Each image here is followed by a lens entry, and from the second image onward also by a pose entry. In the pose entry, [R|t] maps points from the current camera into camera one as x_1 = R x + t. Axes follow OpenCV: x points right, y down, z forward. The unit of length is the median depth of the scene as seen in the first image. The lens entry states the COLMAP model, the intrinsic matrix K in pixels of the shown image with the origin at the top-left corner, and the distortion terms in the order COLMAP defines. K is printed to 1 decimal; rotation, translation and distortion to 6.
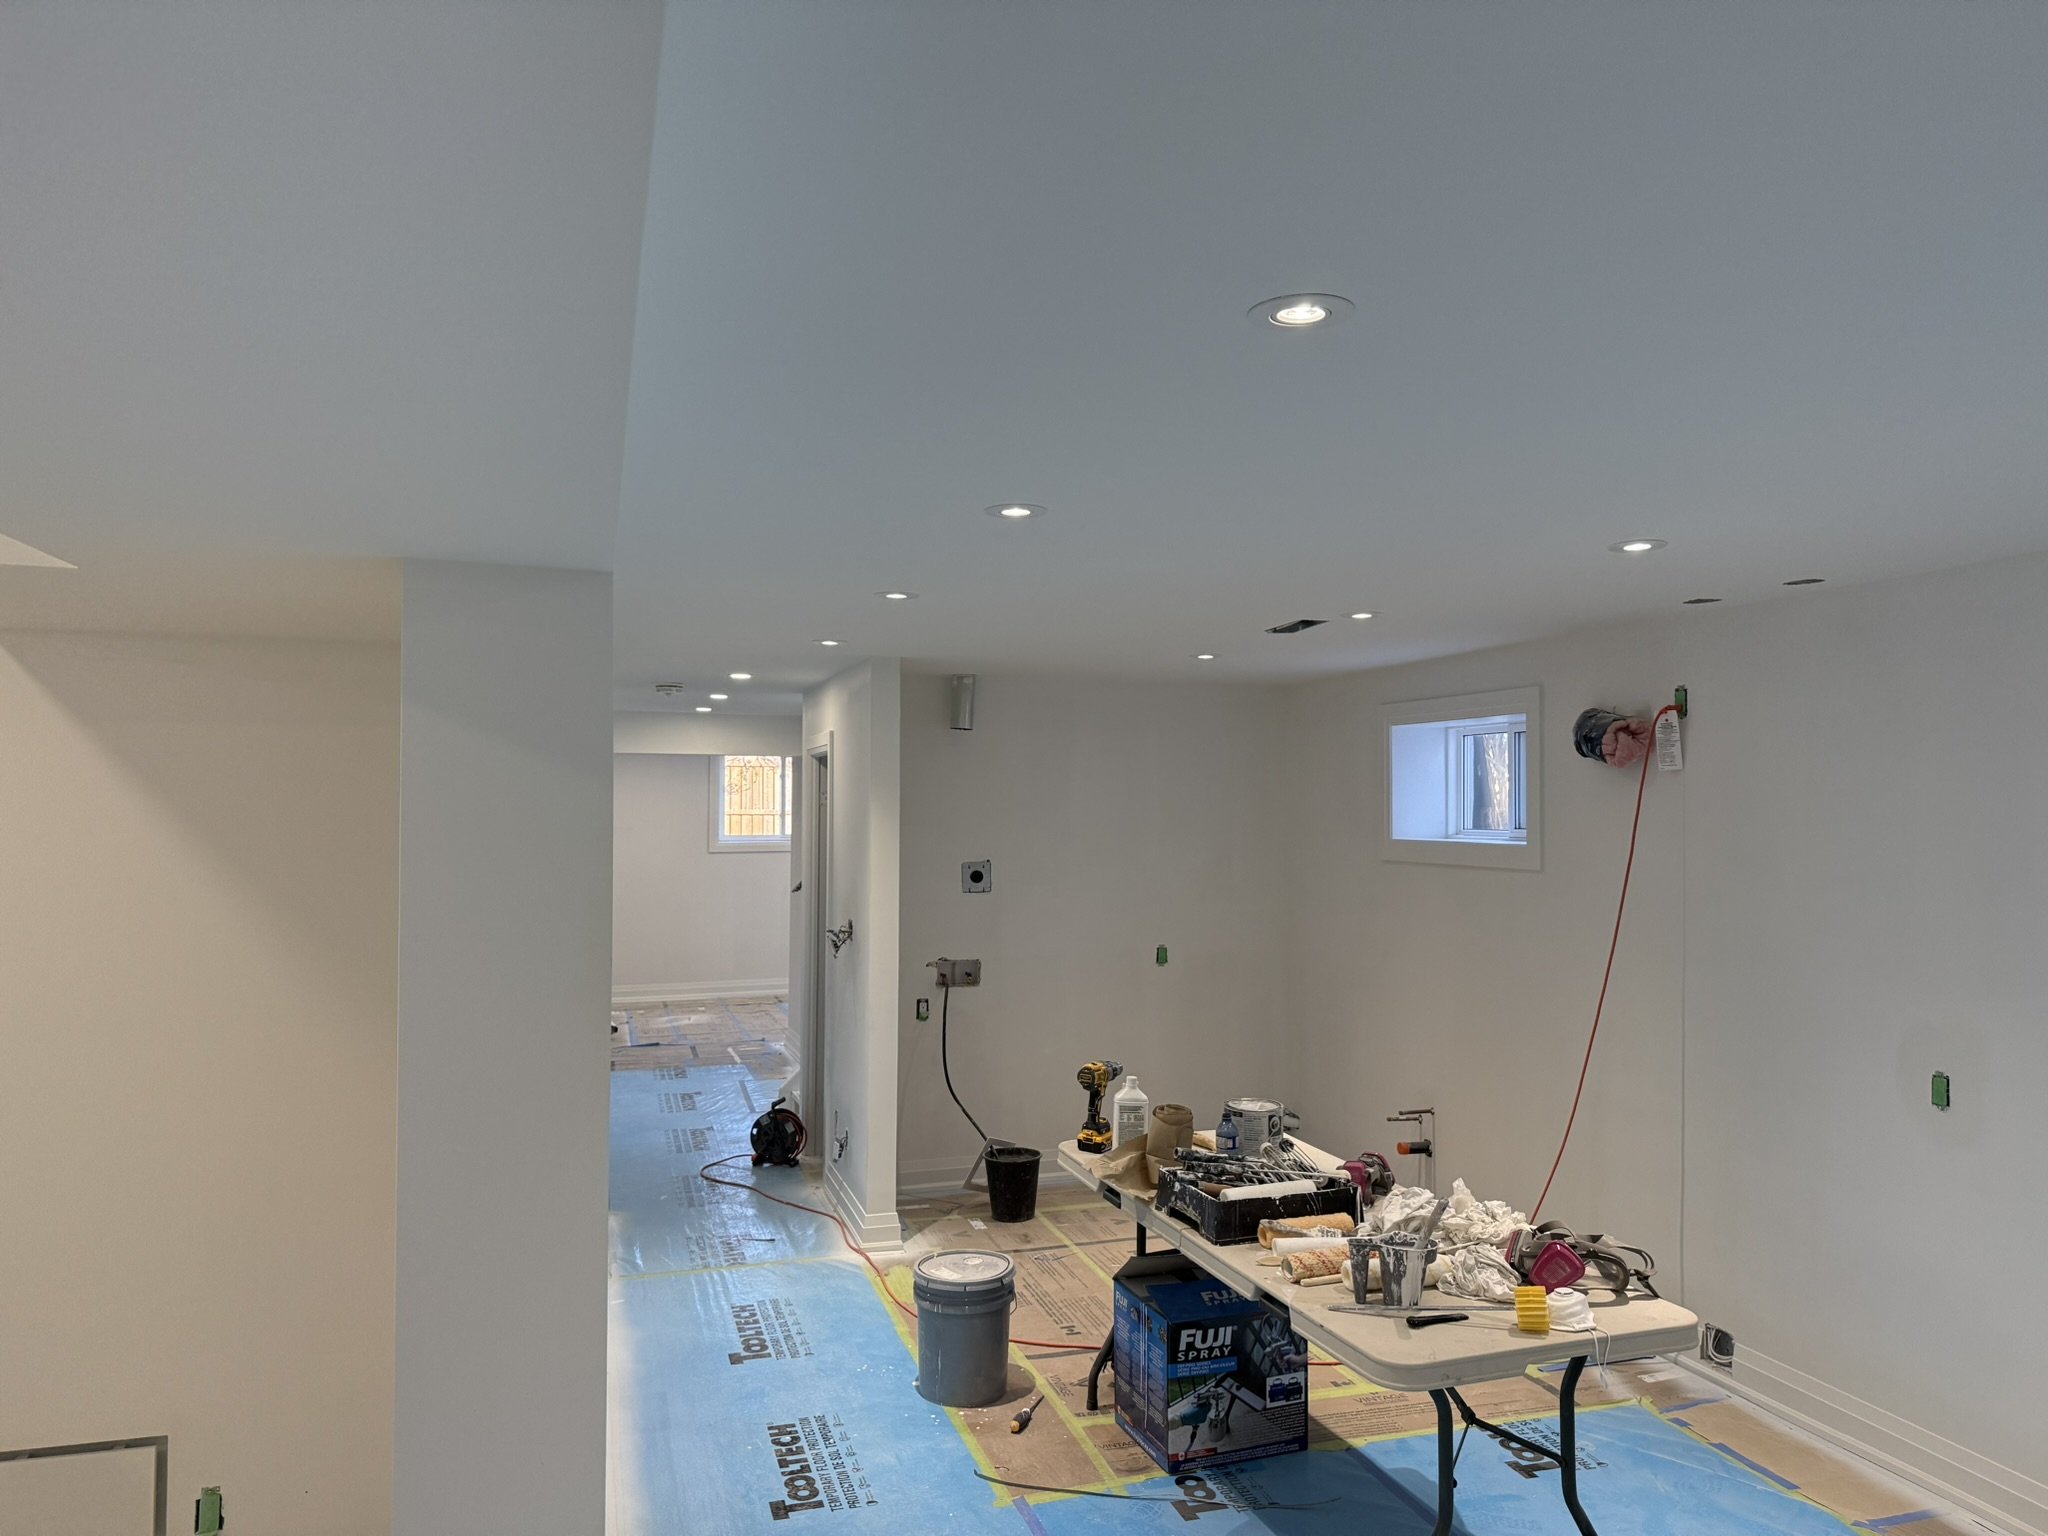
lens RADIAL K [[1449.4, 0, 1018.8], [0, 1449.4, 769.1], [0, 0, 1]] dist [0.115750, -0.218014]
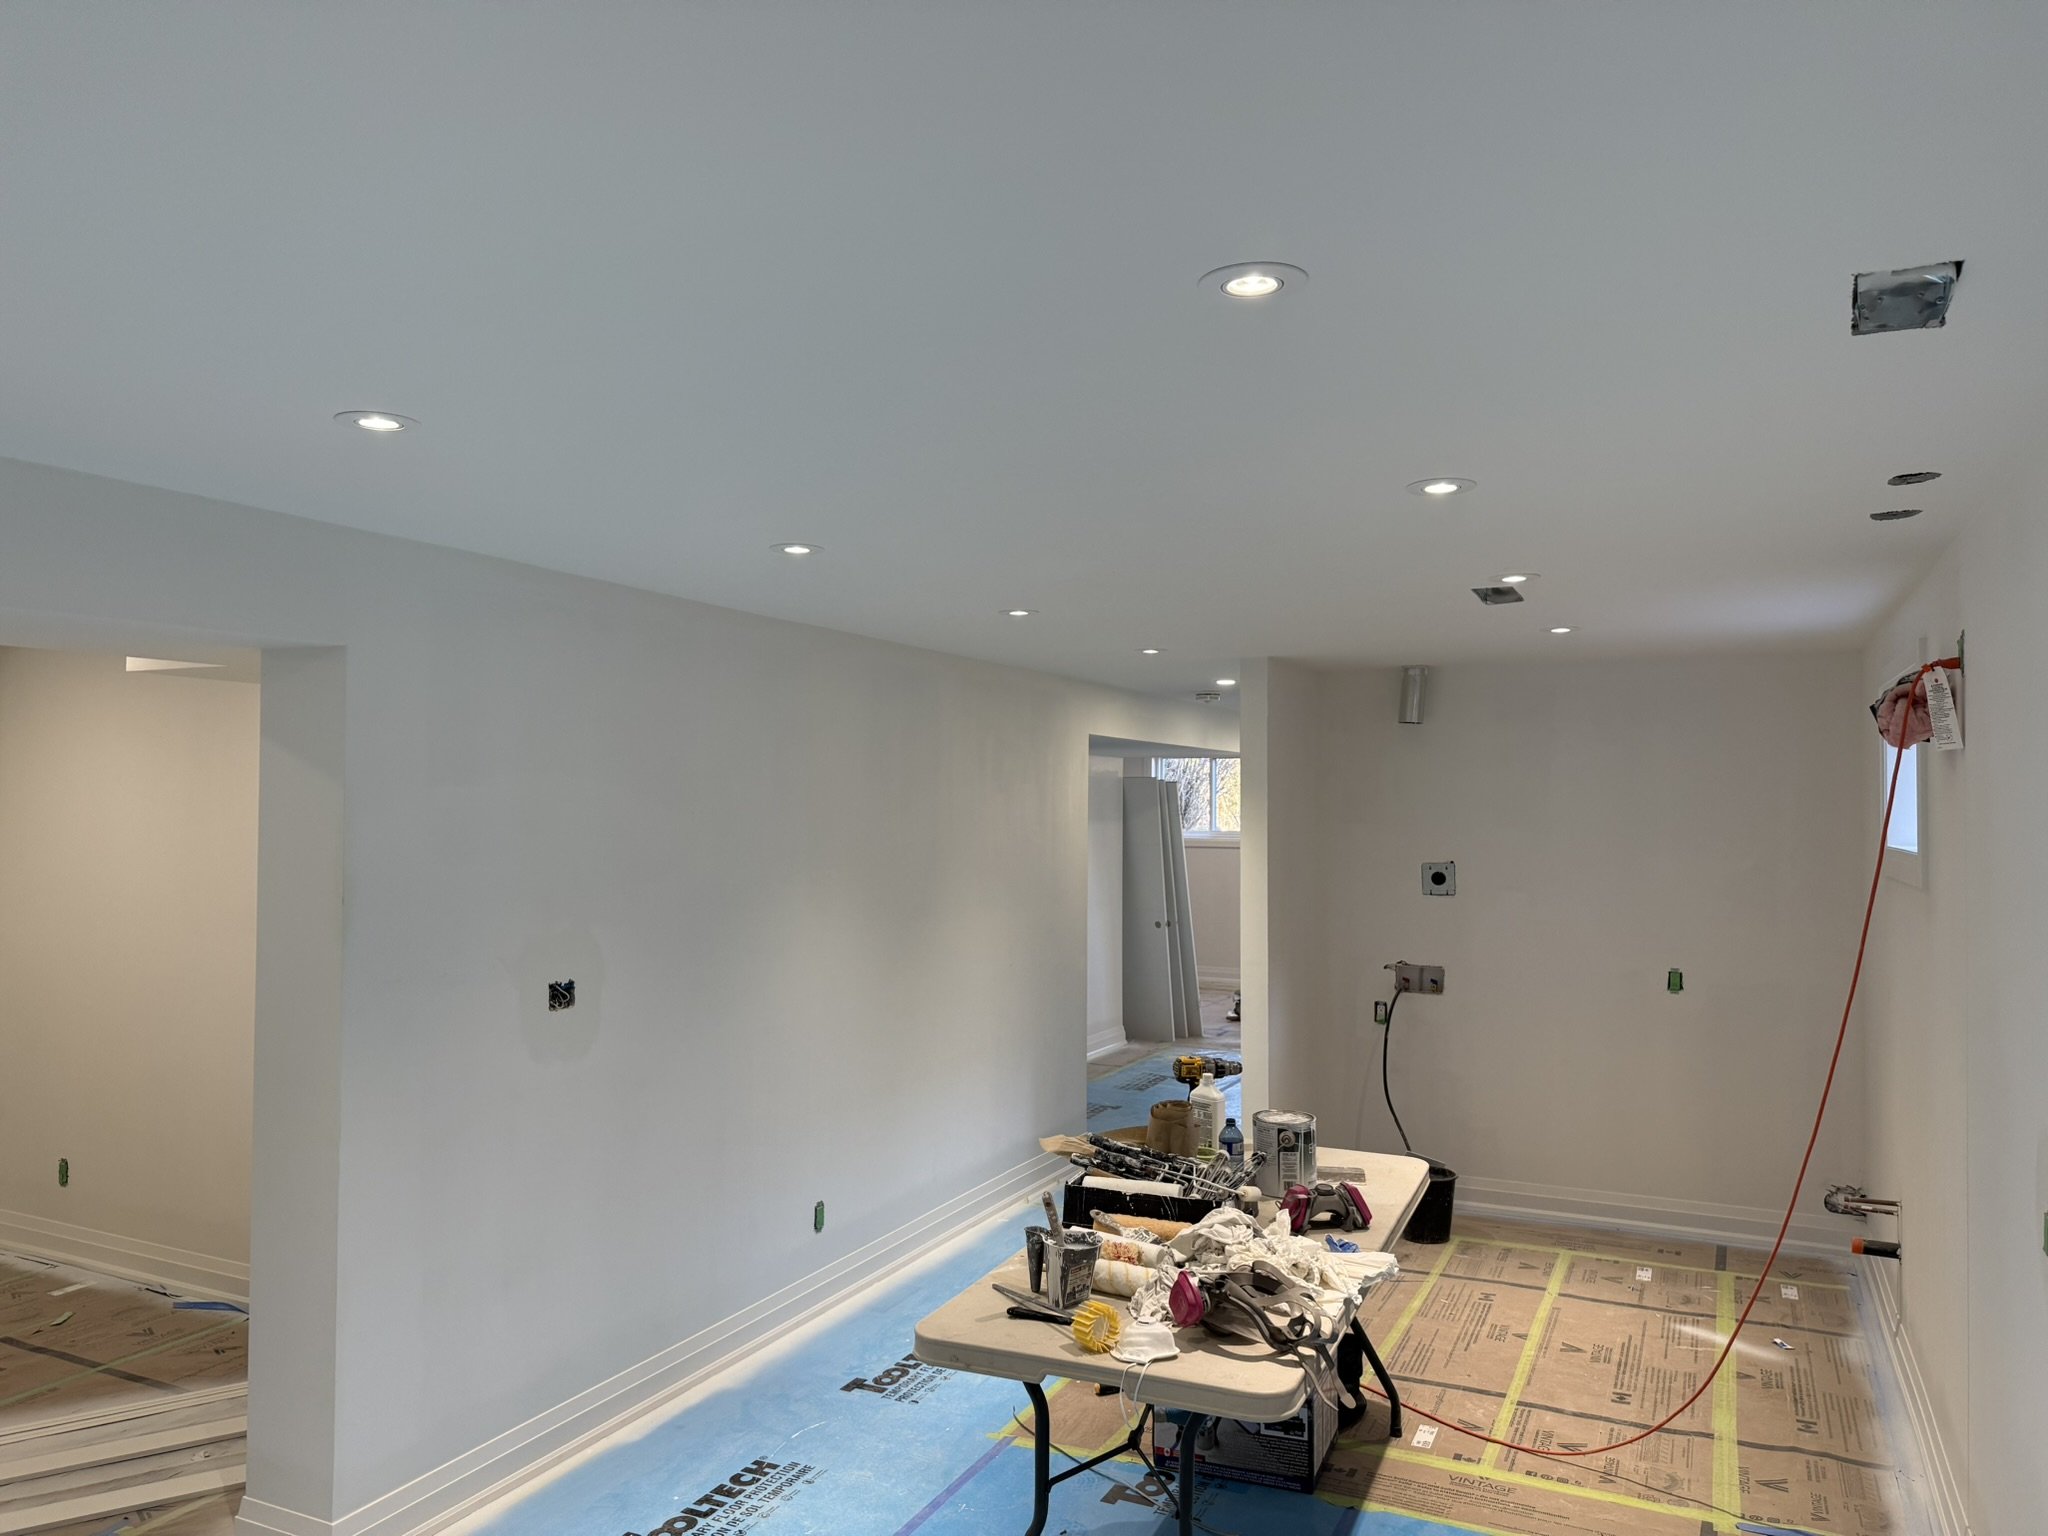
lens RADIAL K [[1449.4, 0, 1018.8], [0, 1449.4, 769.1], [0, 0, 1]] dist [0.115750, -0.218014]
pose [[0.727778, -0.016622, -0.685612, 0.605244], [0.016209, 0.999844, -0.007035, 0.007401], [0.685622, -0.005993, 0.727933, 0.171681]]
